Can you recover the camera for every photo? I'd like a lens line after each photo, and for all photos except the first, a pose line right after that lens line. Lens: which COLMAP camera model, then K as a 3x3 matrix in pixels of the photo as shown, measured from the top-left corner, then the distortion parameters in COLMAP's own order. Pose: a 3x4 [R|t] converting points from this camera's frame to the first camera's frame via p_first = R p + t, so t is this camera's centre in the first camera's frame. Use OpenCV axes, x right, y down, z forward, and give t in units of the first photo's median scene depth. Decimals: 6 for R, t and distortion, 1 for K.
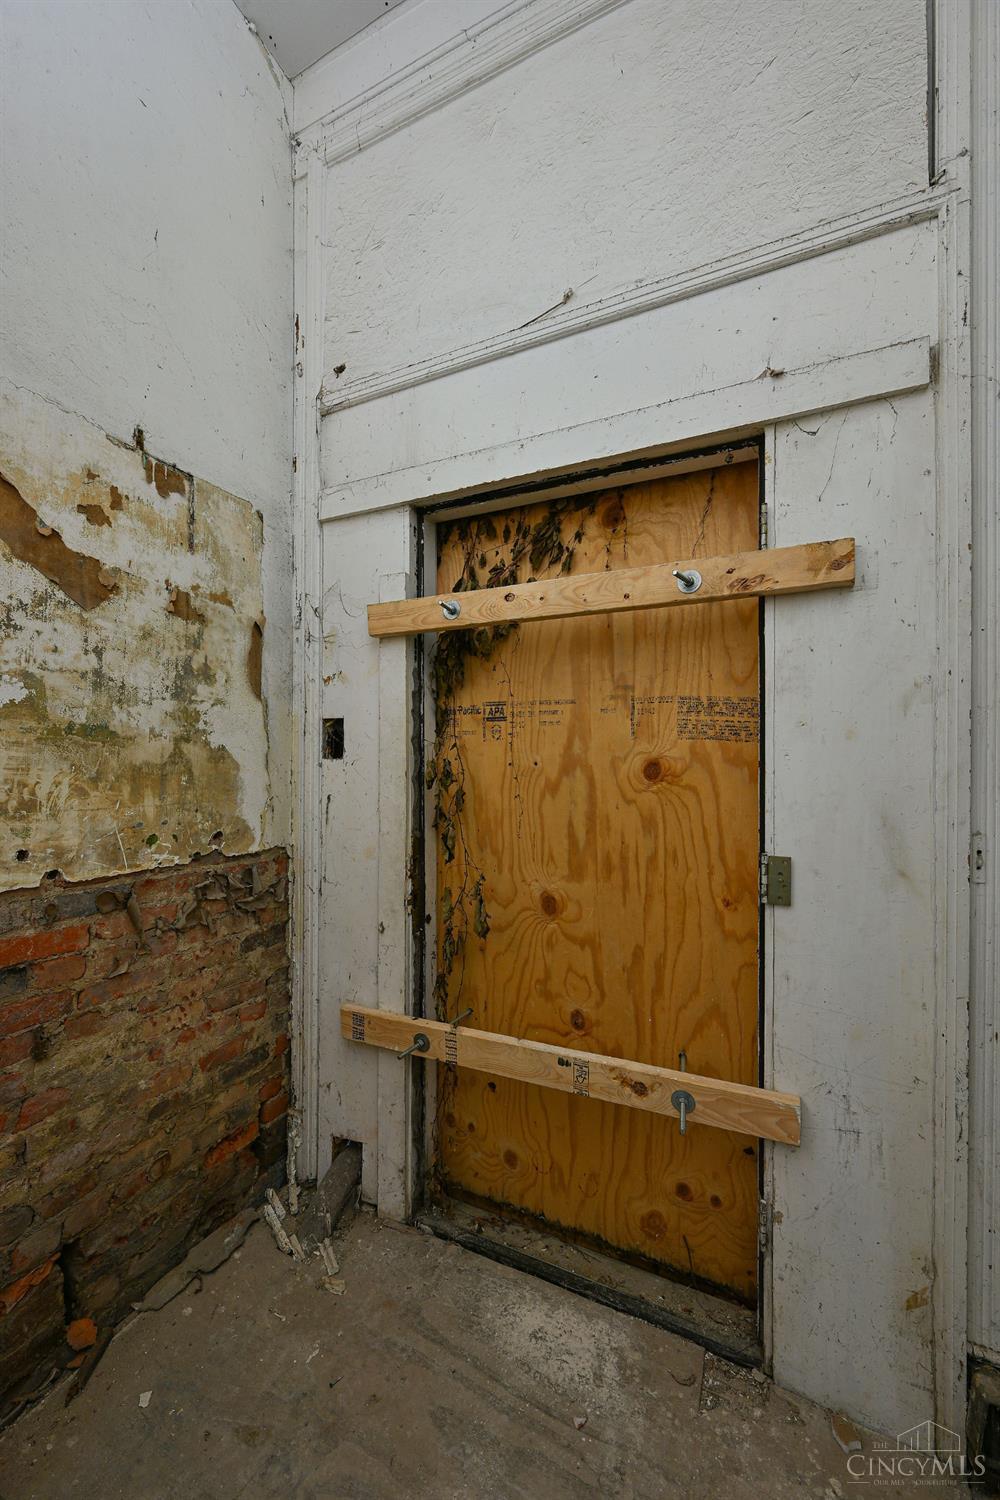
lens RADIAL K [[588.2, 0, 499.3], [0, 588.2, 755.2], [0, 0, 1]] dist [-0.001372, -0.000070]
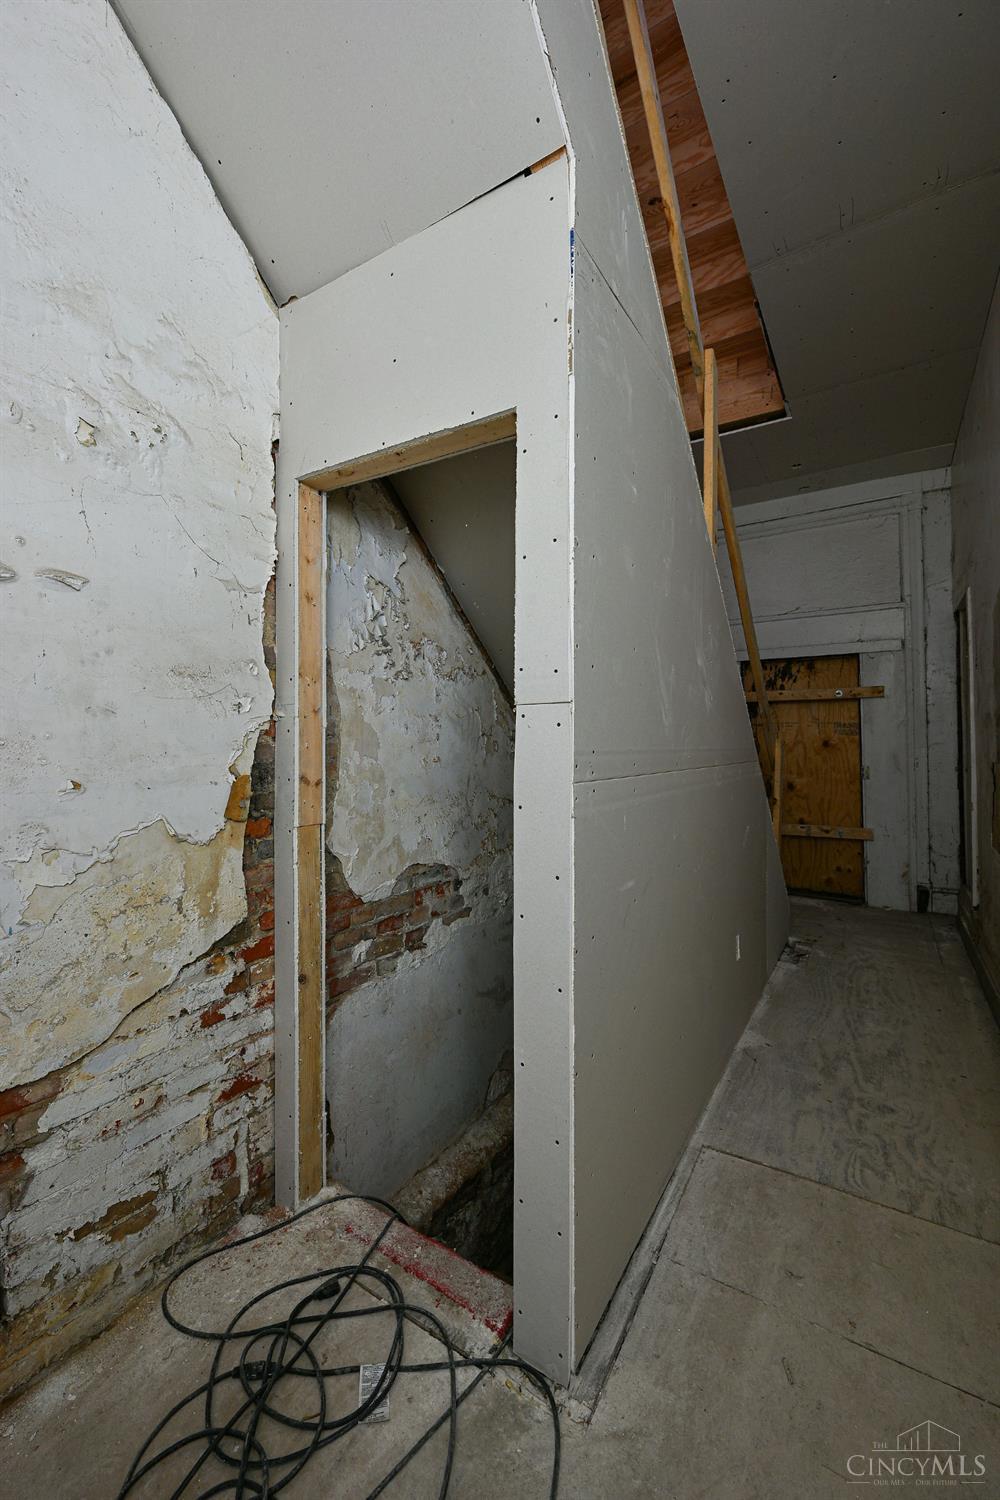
lens RADIAL K [[588.2, 0, 503.0], [0, 588.2, 720.8], [0, 0, 1]] dist [-0.001372, -0.000070]
pose [[0.992000, -0.009336, -0.125896, -1.178021], [0.005823, 0.999584, -0.028241, -0.022594], [0.126107, 0.027281, 0.991641, -2.640105]]
